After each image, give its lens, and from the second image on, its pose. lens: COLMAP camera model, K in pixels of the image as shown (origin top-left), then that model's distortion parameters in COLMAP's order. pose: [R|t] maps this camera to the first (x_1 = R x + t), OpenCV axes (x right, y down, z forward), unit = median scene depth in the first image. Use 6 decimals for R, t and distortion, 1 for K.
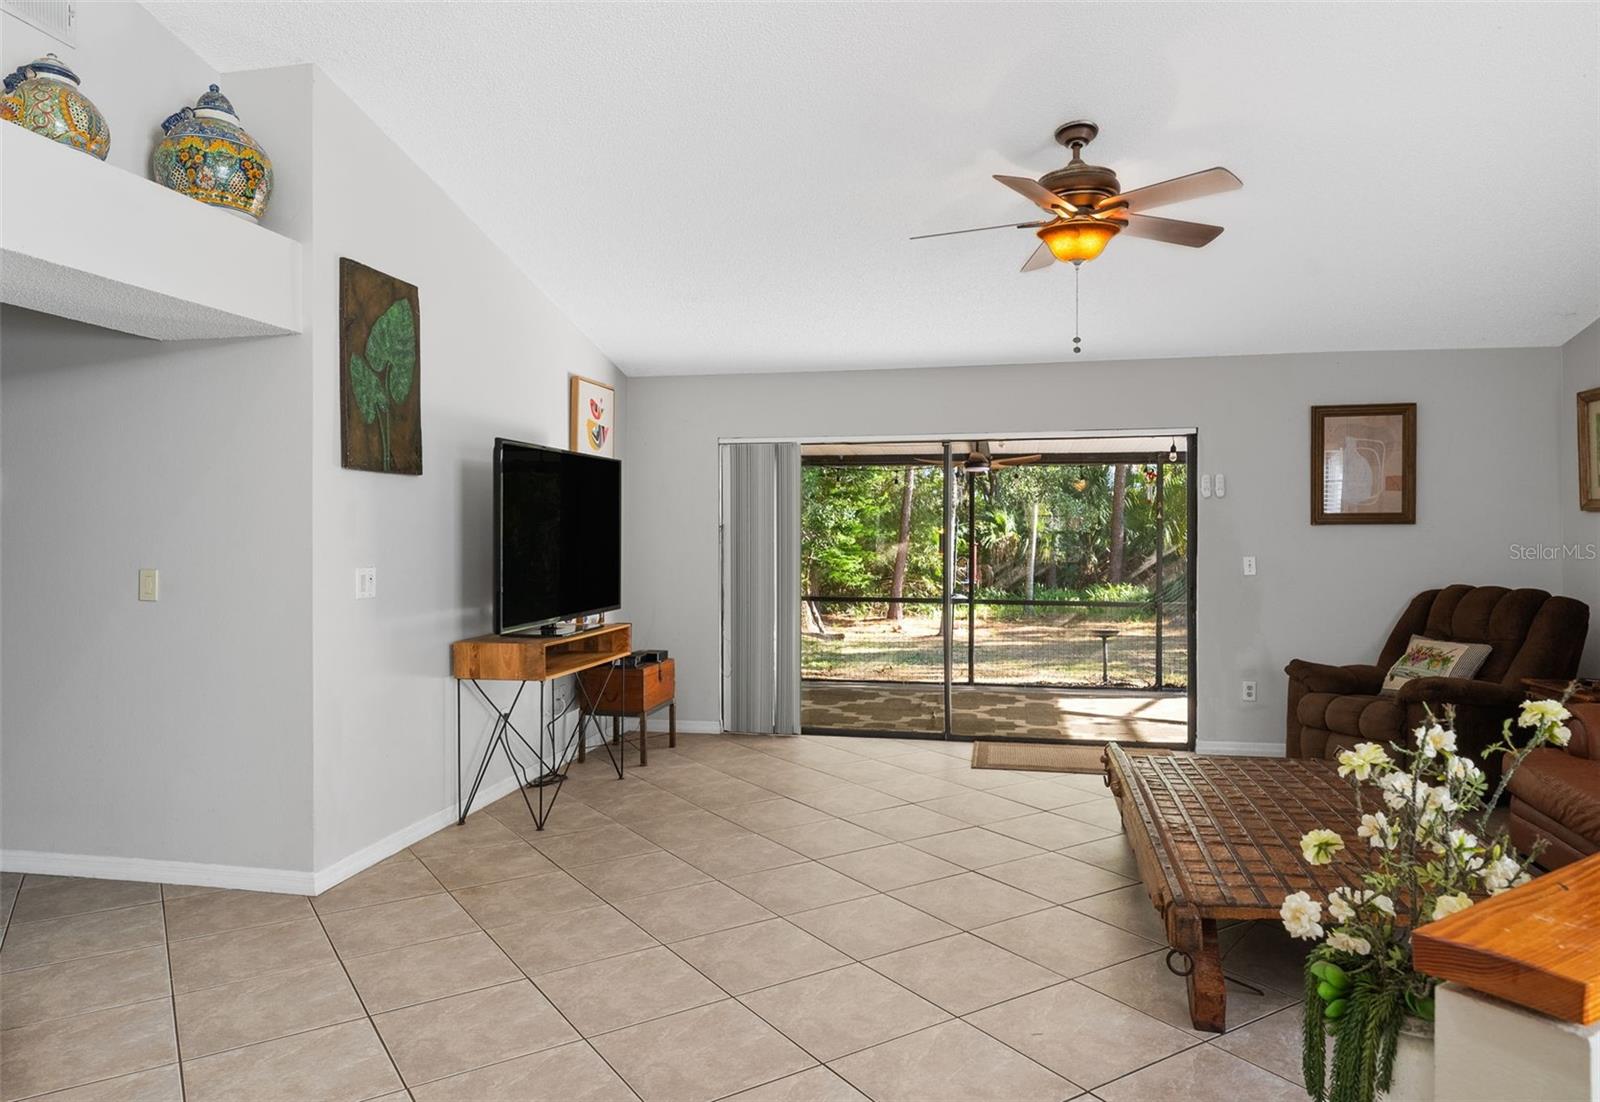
lens RADIAL K [[1041.8, 0, 786.0], [0, 1041.8, 540.7], [0, 0, 1]] dist [0.001796, 0.000116]
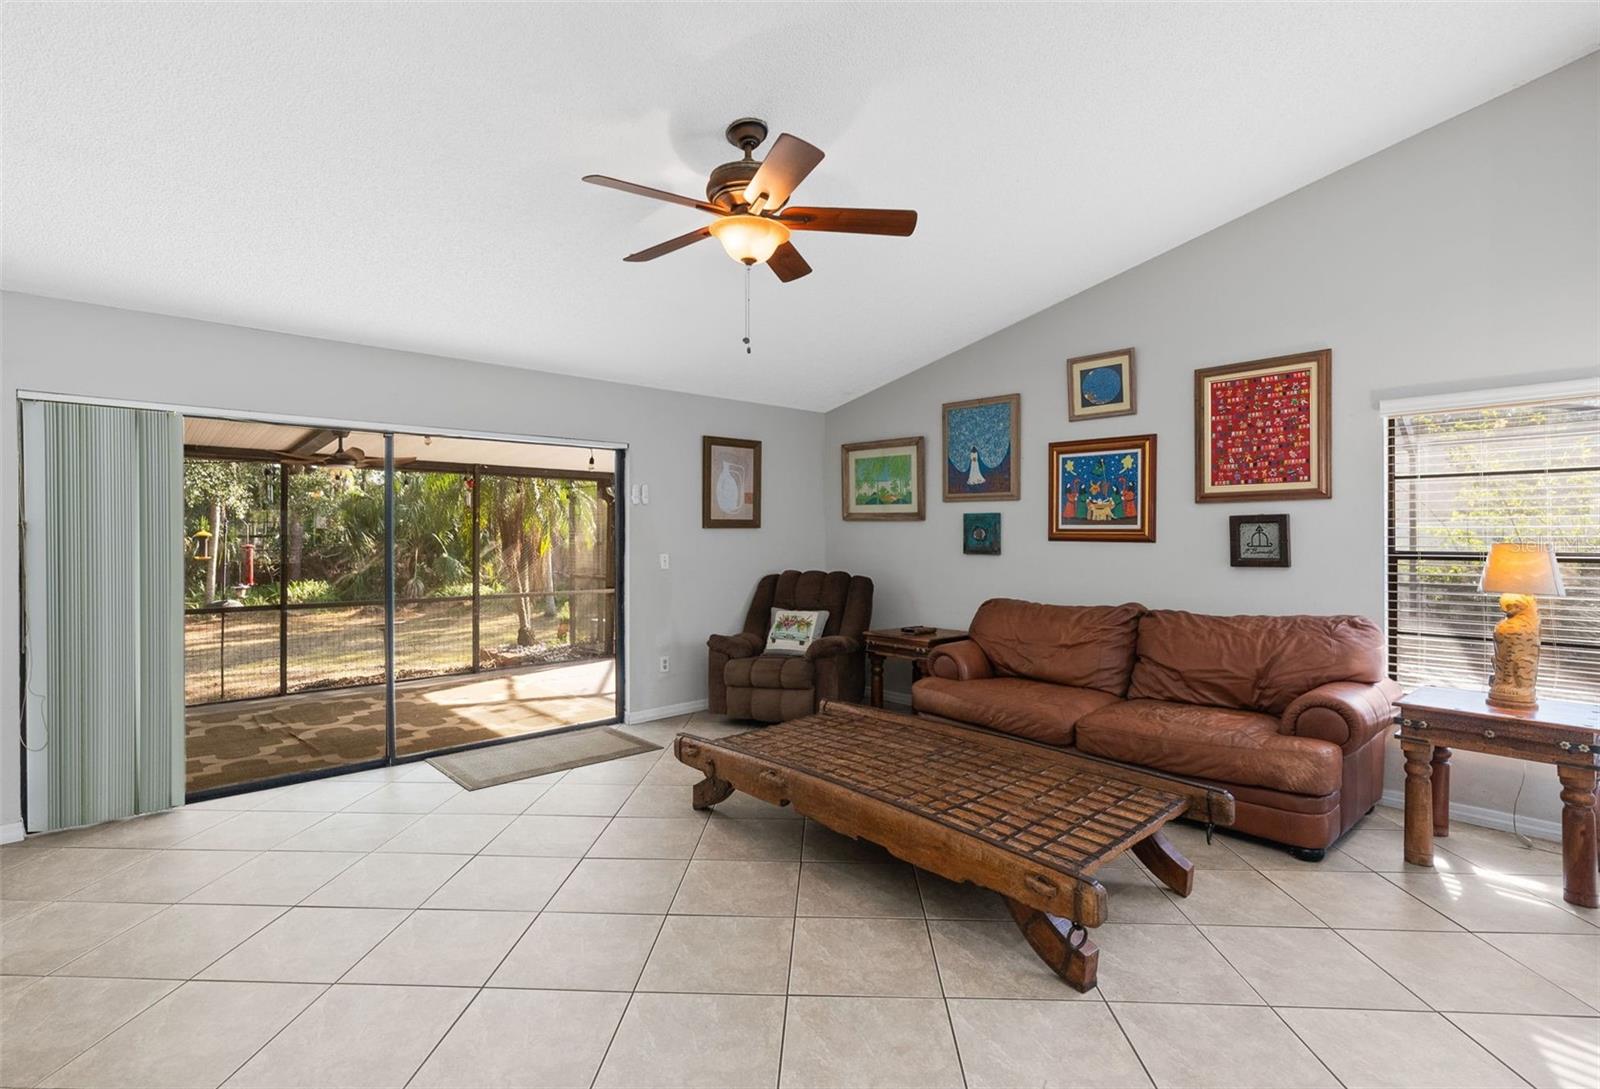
lens RADIAL K [[757.4, 0, 798.7], [0, 757.4, 535.9], [0, 0, 1]] dist [-0.000091, 0.000402]
pose [[0.577946, -0.002084, 0.816072, -0.192428], [0.006425, 0.999977, -0.001997, -0.002877], [-0.816050, 0.006398, 0.577947, 0.369389]]
